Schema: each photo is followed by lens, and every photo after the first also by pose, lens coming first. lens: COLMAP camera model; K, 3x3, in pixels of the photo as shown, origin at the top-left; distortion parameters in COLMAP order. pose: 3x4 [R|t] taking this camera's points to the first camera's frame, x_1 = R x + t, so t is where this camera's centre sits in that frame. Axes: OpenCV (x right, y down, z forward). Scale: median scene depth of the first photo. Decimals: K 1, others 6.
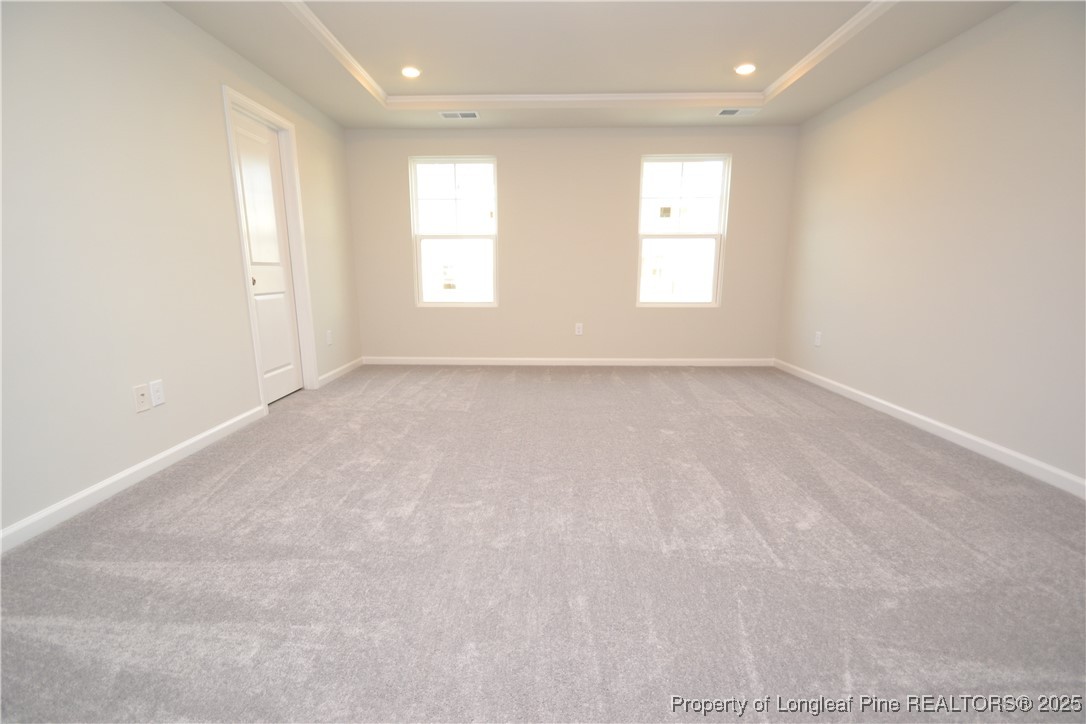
lens RADIAL K [[486.0, 0, 539.6], [0, 486.0, 362.9], [0, 0, 1]] dist [0.011004, -0.014929]
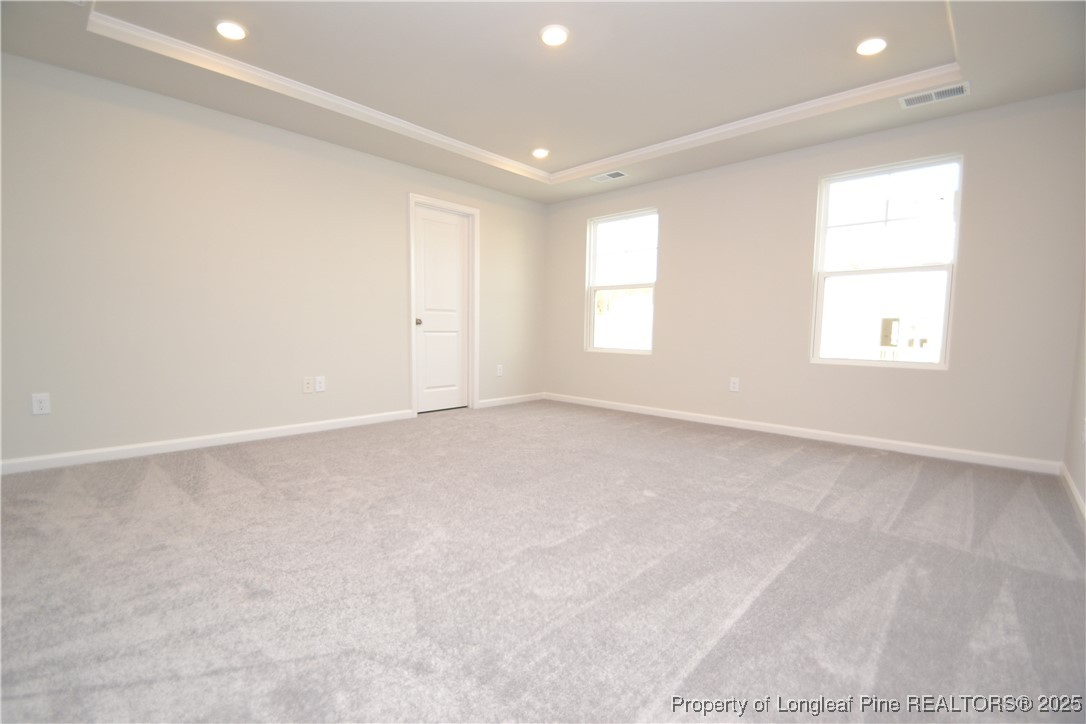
lens RADIAL K [[494.3, 0, 543.0], [0, 494.3, 362.0], [0, 0, 1]] dist [0.003111, -0.000181]
pose [[0.735323, 0.053926, -0.675568, 0.554645], [-0.139488, 0.987529, -0.072998, 0.002757], [0.663207, 0.147911, 0.733675, 0.167795]]
